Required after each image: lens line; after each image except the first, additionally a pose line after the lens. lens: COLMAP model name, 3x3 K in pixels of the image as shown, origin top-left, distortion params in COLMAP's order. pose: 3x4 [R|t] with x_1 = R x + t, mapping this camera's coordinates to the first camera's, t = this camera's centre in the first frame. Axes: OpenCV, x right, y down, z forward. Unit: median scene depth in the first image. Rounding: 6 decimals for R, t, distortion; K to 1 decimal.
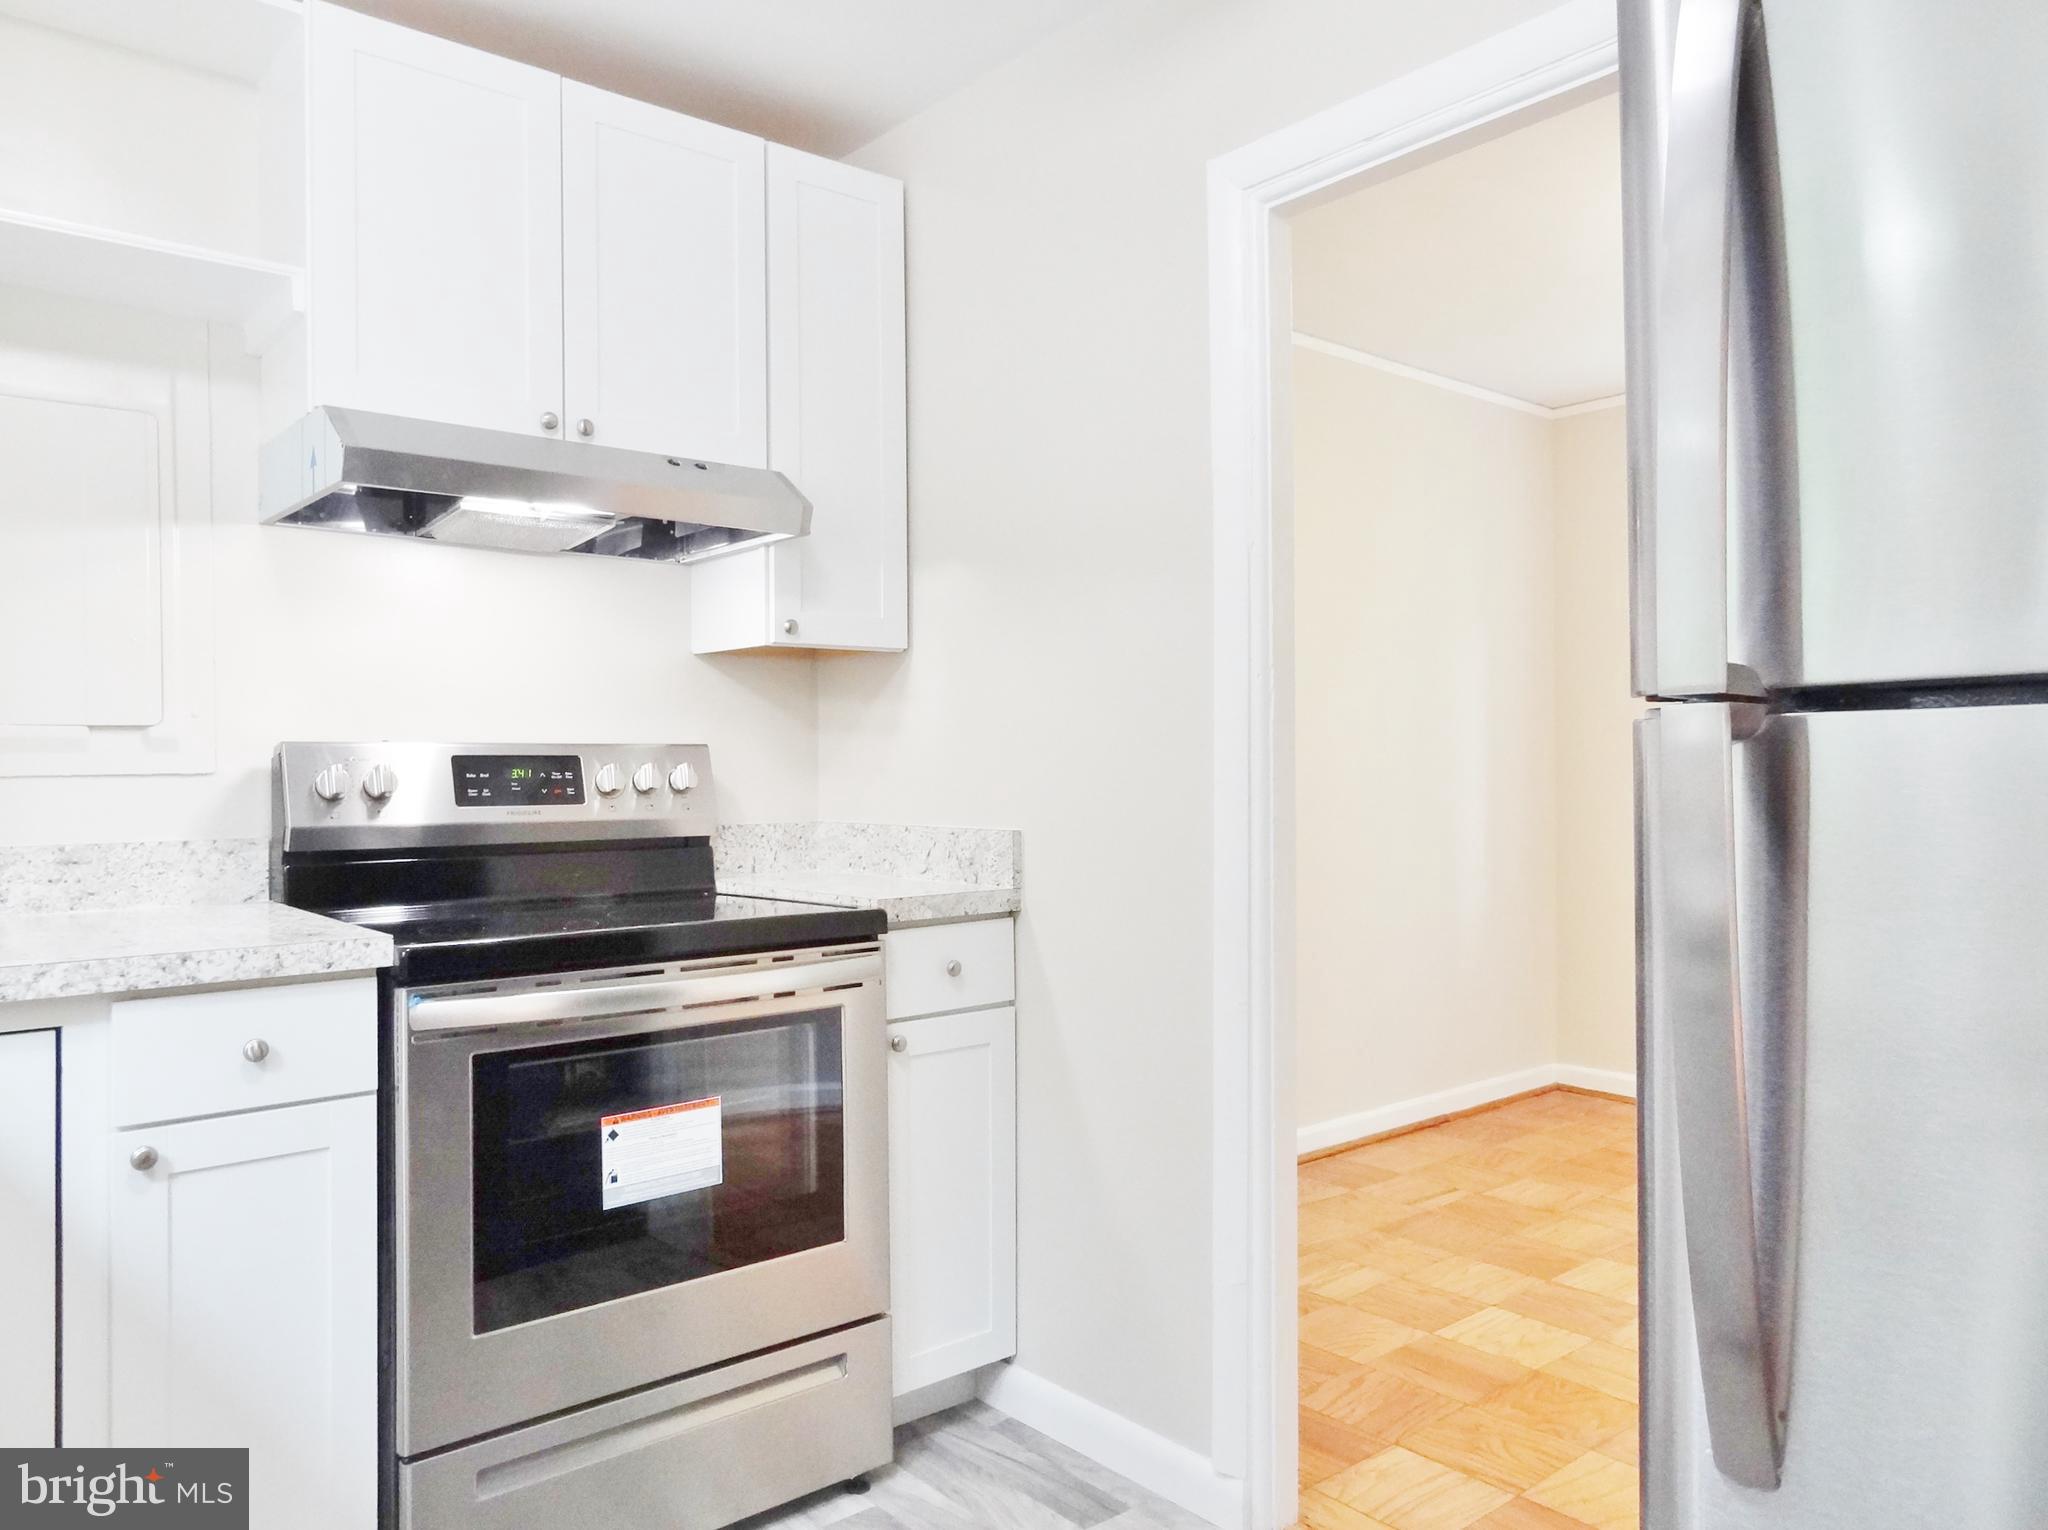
lens RADIAL K [[1444.5, 0, 1014.1], [0, 1444.5, 759.4], [0, 0, 1]] dist [0.003141, 0.007578]
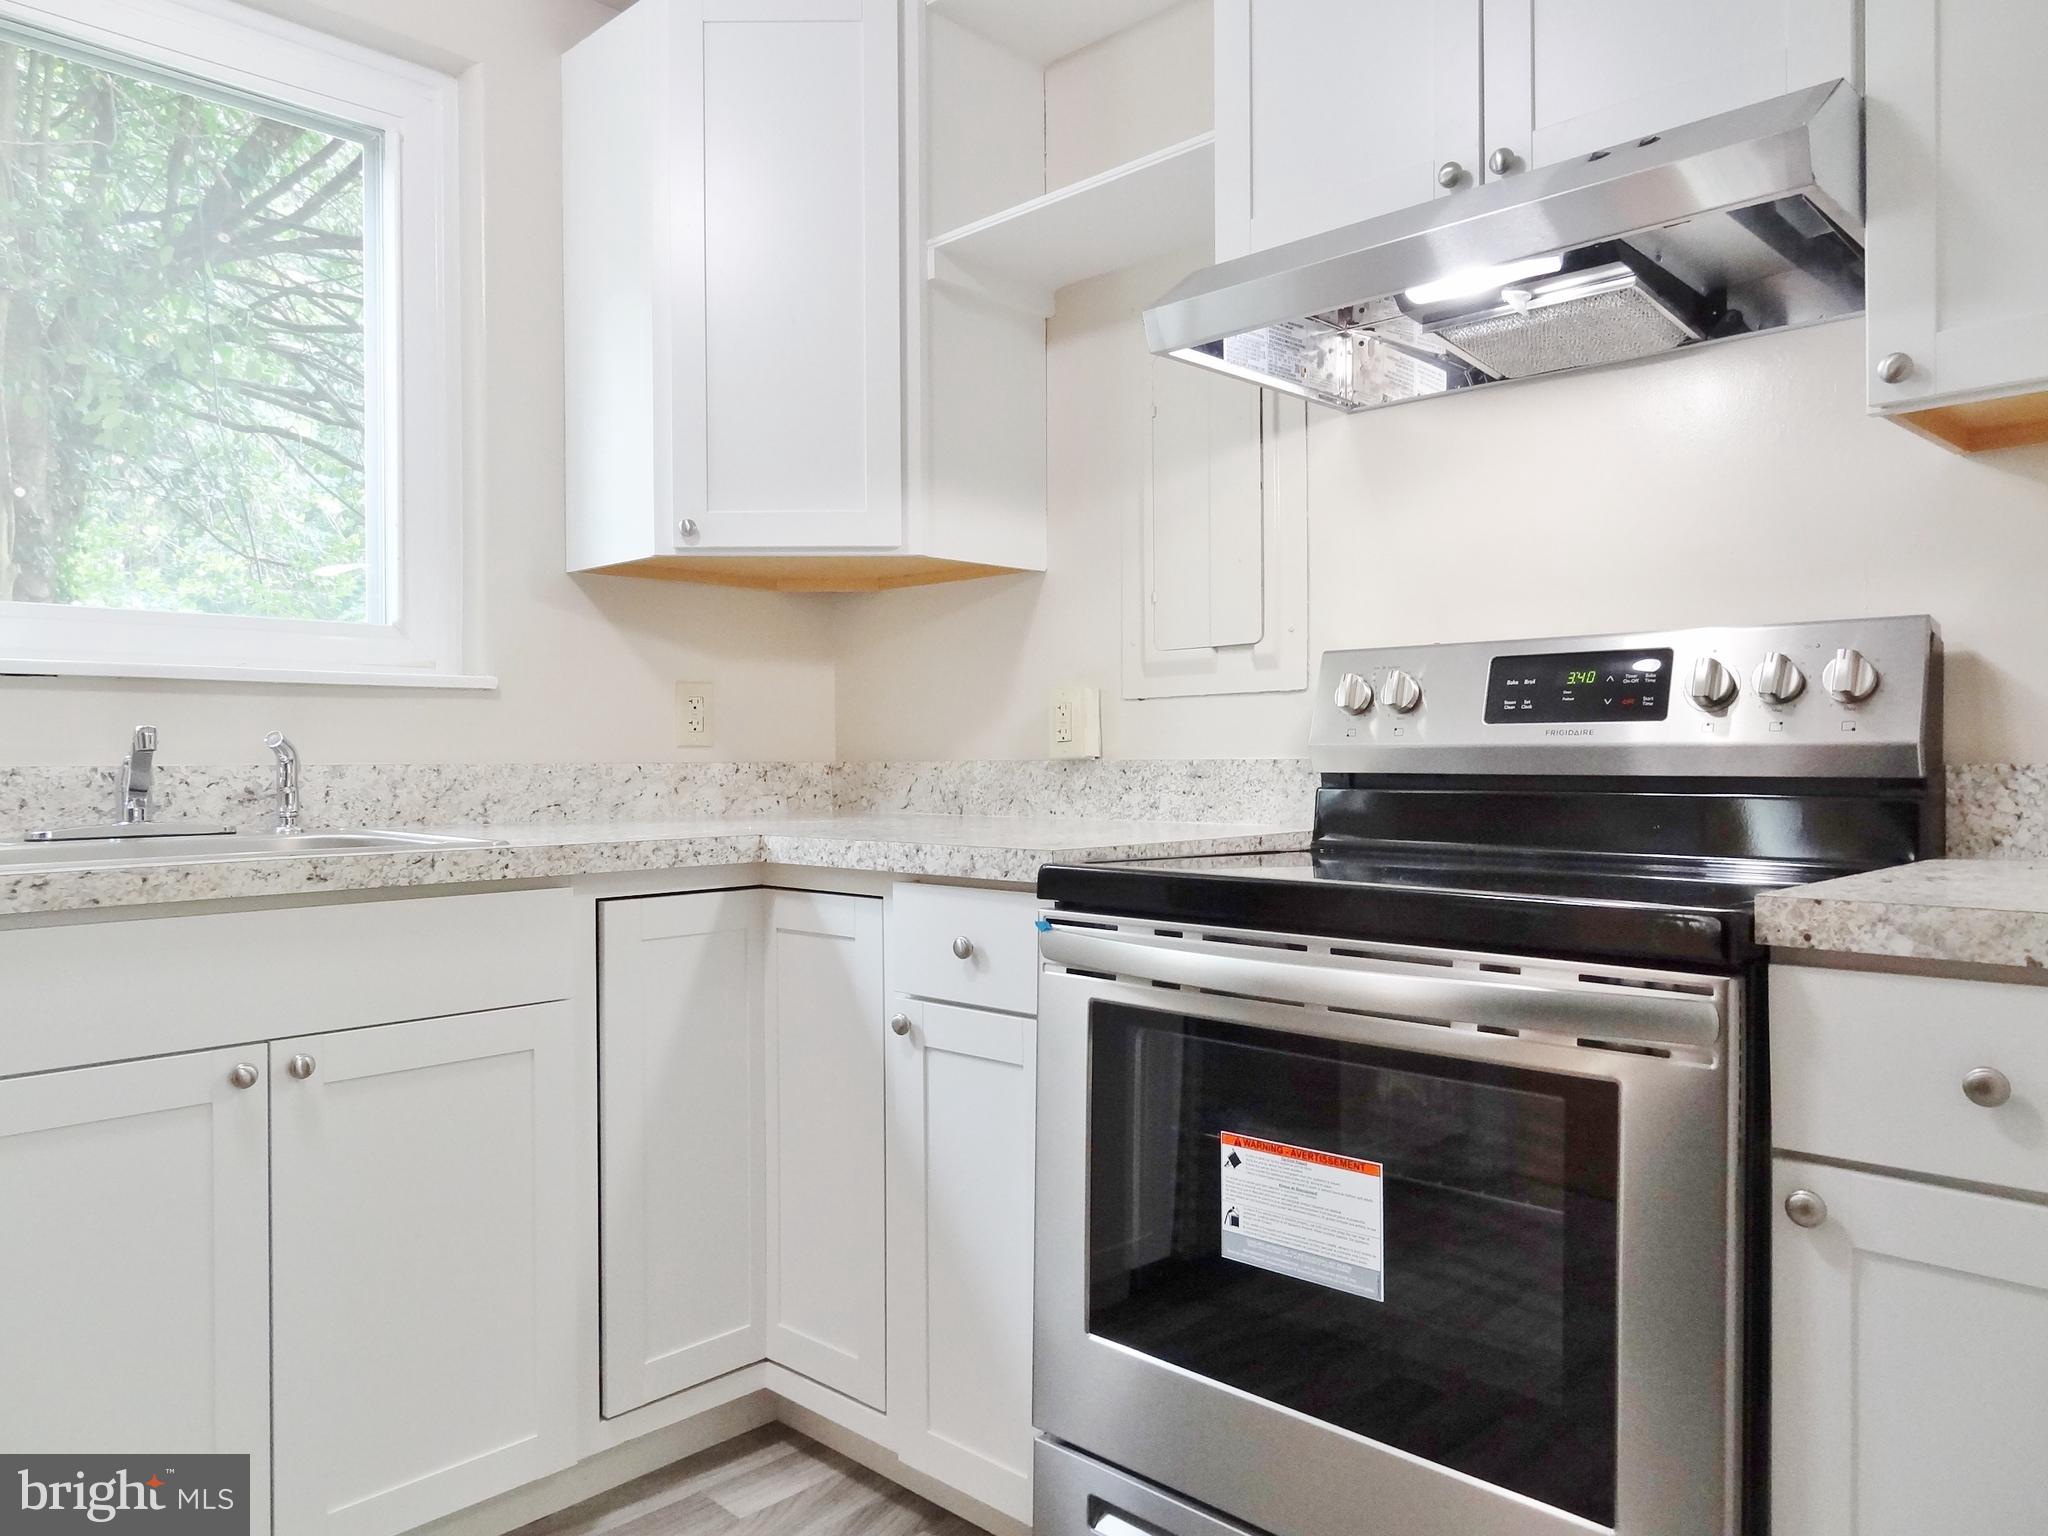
lens RADIAL K [[1444.5, 0, 1014.1], [0, 1444.5, 762.4], [0, 0, 1]] dist [0.003141, 0.007578]
pose [[0.096227, 0.008445, -0.995324, 0.398858], [0.007086, 0.999933, 0.009169, 0.050519], [0.995334, -0.007935, 0.096161, 0.767285]]
